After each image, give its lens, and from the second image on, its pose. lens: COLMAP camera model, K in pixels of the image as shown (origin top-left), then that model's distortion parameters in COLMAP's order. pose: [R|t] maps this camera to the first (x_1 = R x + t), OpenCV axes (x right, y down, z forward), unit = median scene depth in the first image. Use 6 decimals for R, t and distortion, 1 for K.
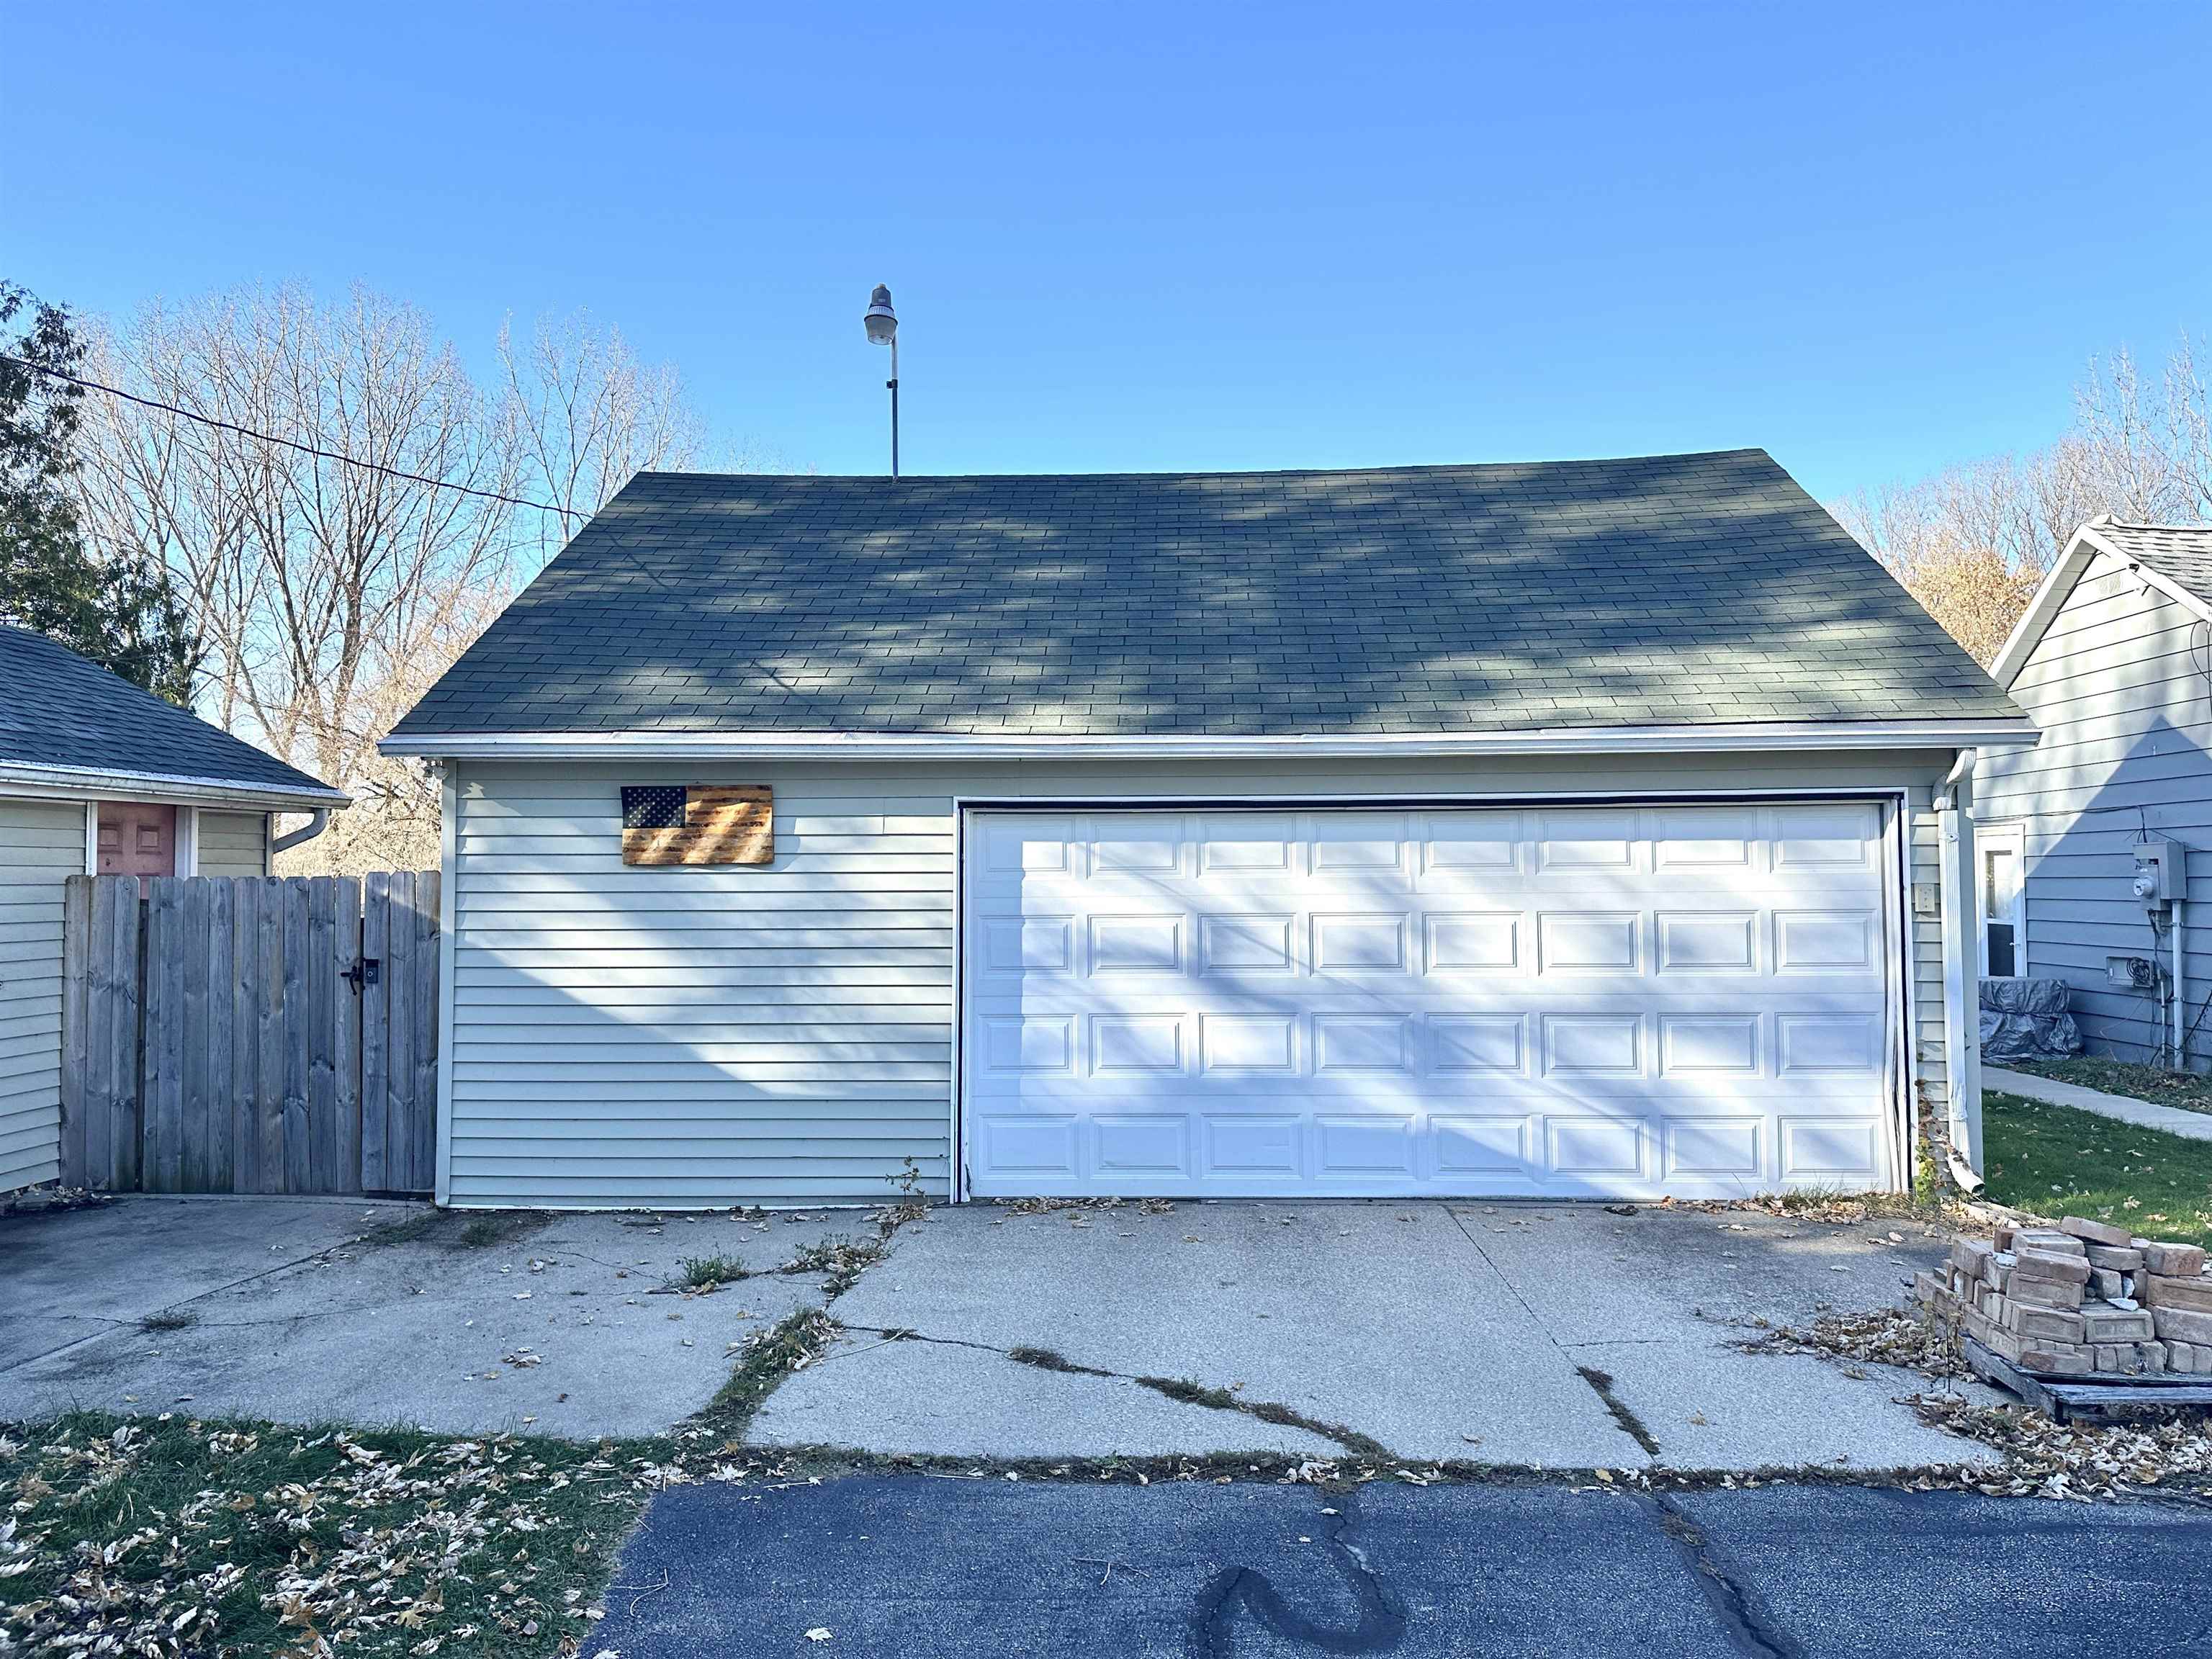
lens RADIAL K [[1556.1, 0, 1103.4], [0, 1556.1, 825.6], [0, 0, 1]] dist [0.021408, -0.020785]
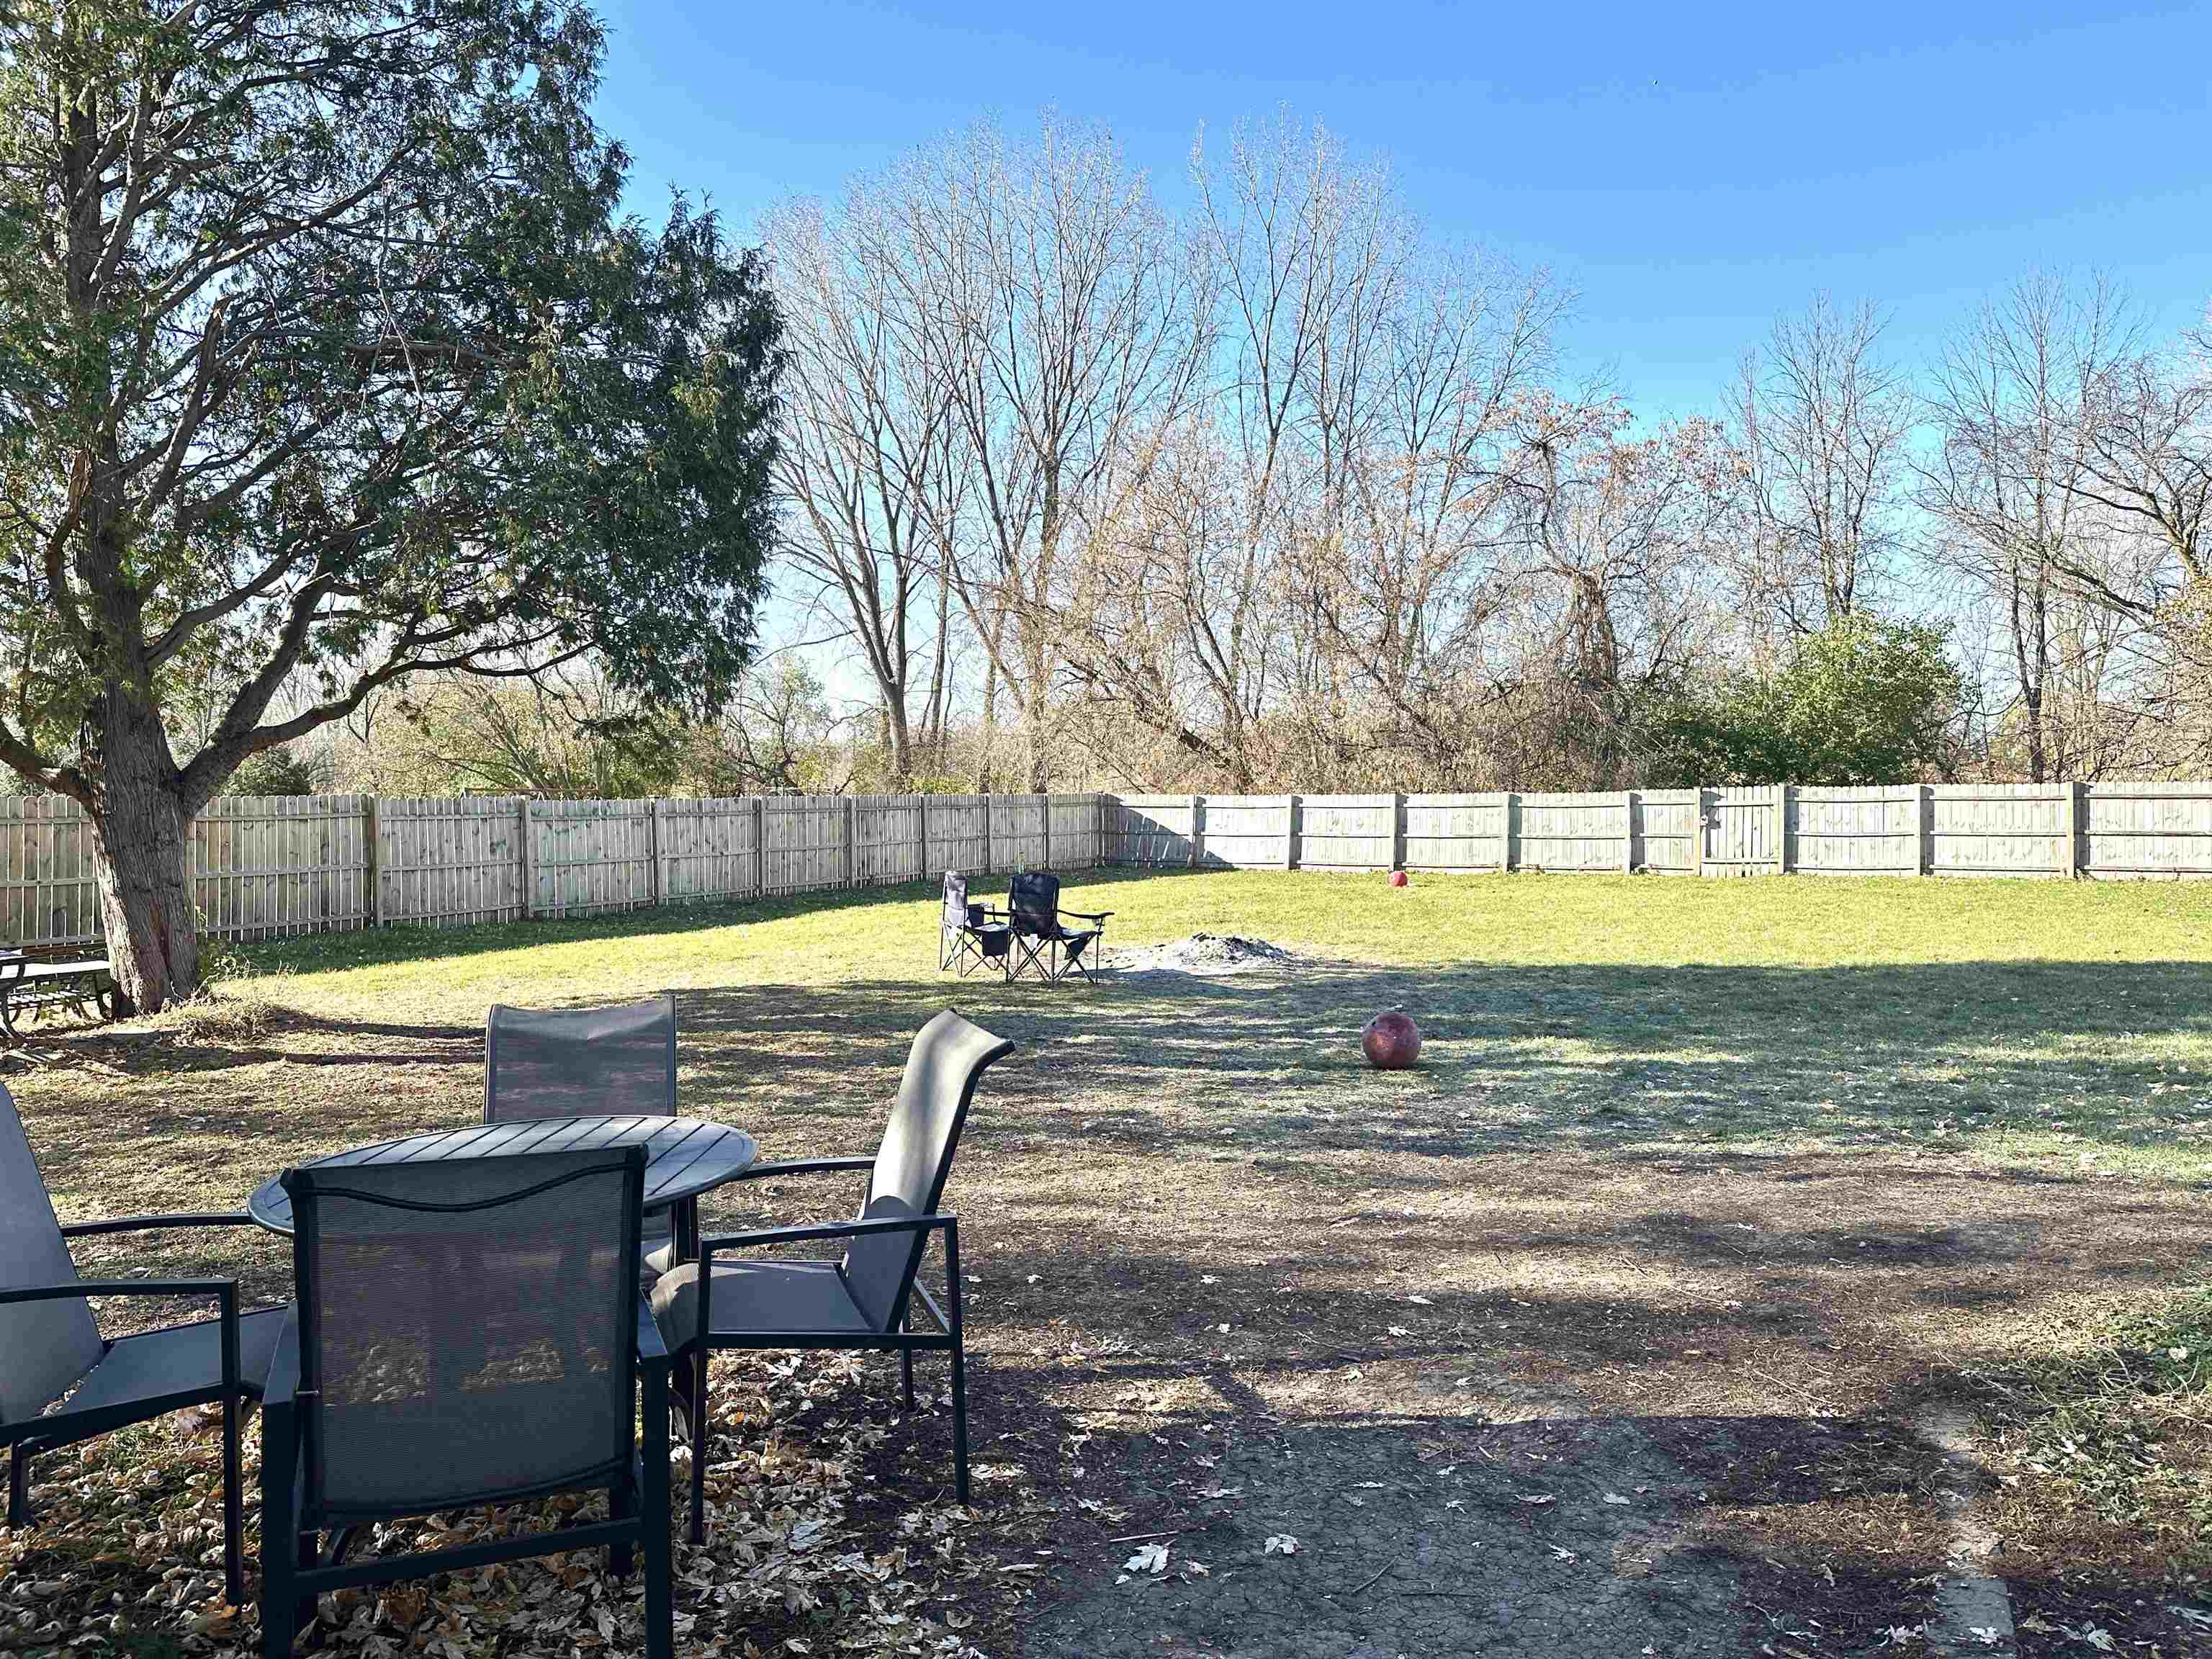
lens RADIAL K [[1556.1, 0, 1107.0], [0, 1556.1, 827.1], [0, 0, 1]] dist [0.021408, -0.020785]
pose [[0.913534, 0.005900, -0.406719, -0.065566], [0.021045, 0.997870, 0.061745, 0.010383], [0.406217, -0.064965, 0.911464, 0.143126]]
